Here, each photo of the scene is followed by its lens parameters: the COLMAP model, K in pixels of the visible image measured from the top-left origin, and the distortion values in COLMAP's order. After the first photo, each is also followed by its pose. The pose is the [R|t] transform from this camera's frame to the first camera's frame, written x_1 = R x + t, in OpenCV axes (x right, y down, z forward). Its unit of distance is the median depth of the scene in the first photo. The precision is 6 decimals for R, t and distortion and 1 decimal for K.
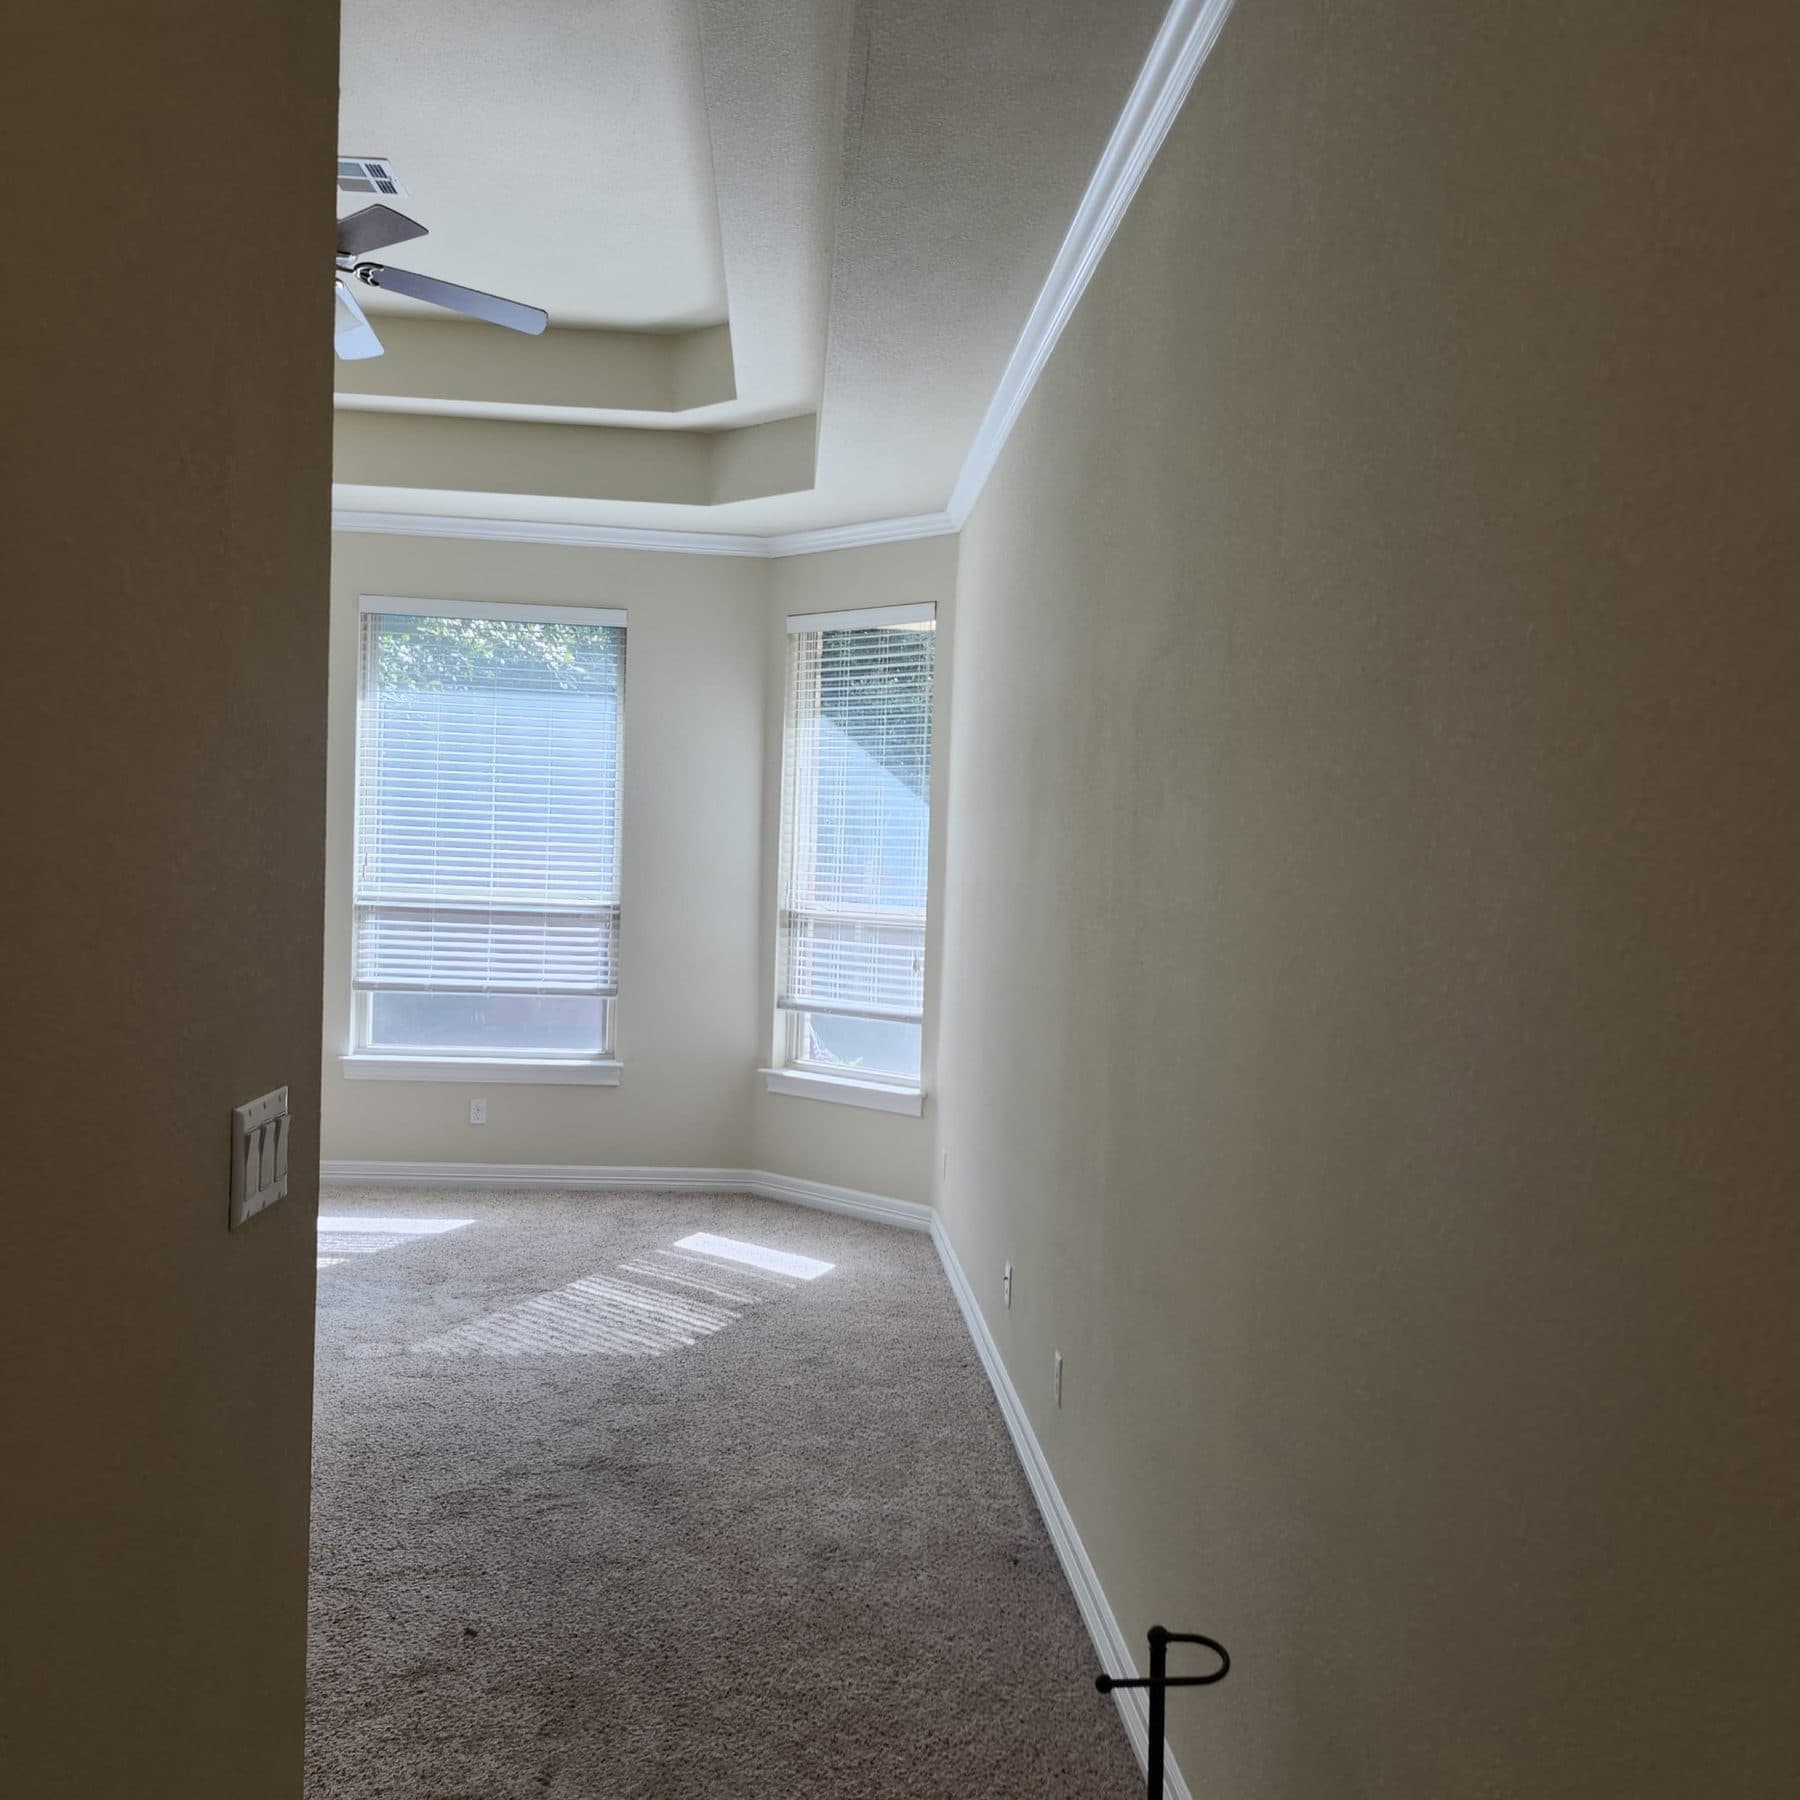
lens RADIAL K [[1630.1, 0, 900.0], [0, 1630.1, 900.0], [0, 0, 1]] dist [0.321672, -0.505058]
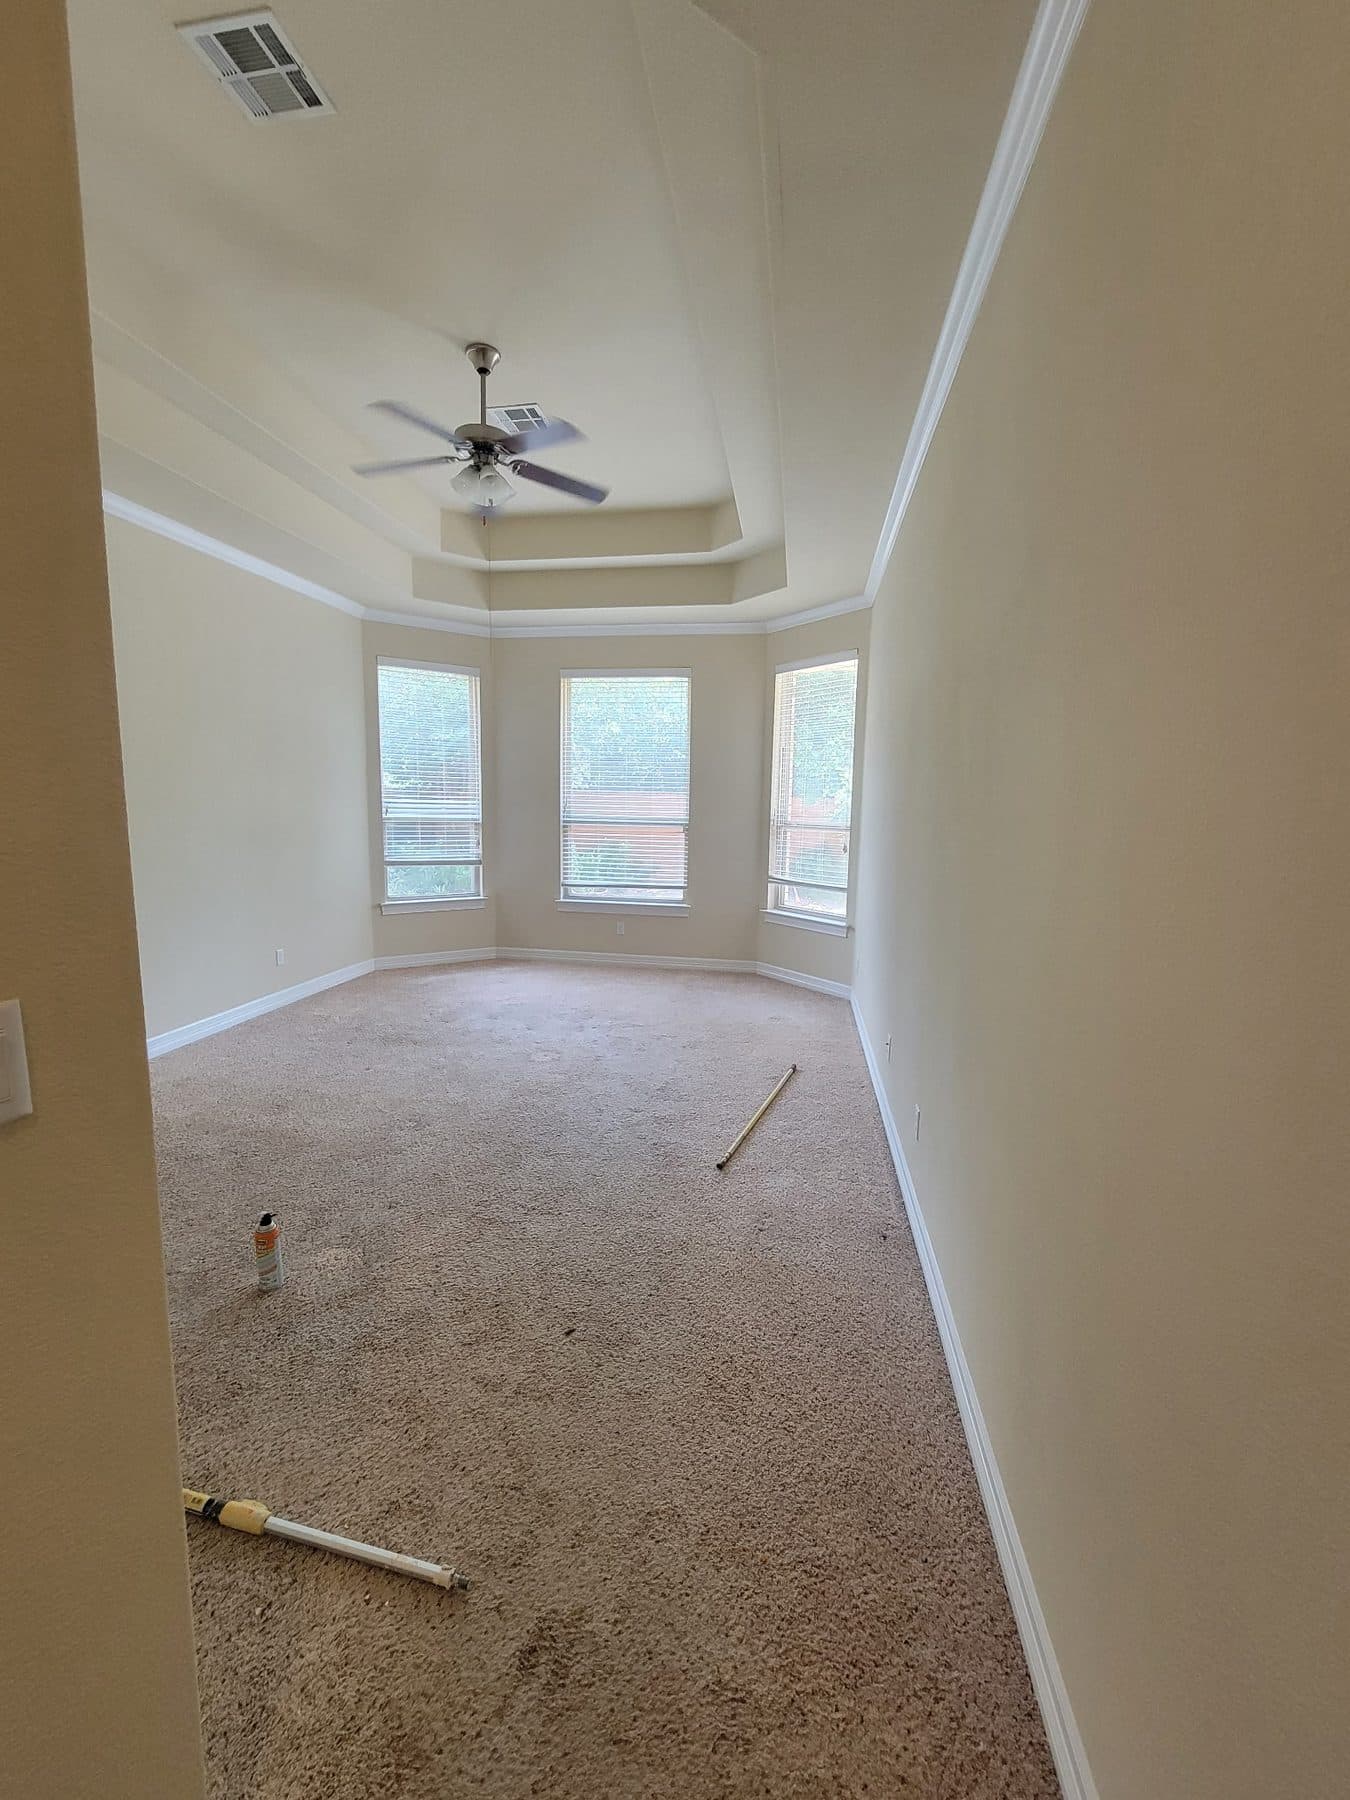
lens RADIAL K [[726.9, 0, 675.0], [0, 726.9, 900.0], [0, 0, 1]] dist [0.000069, 0.000359]
pose [[0.971078, 0.003832, -0.238732, 0.022861], [0.021388, 0.994455, 0.102963, 0.004914], [0.237803, -0.105091, 0.965612, 0.198422]]
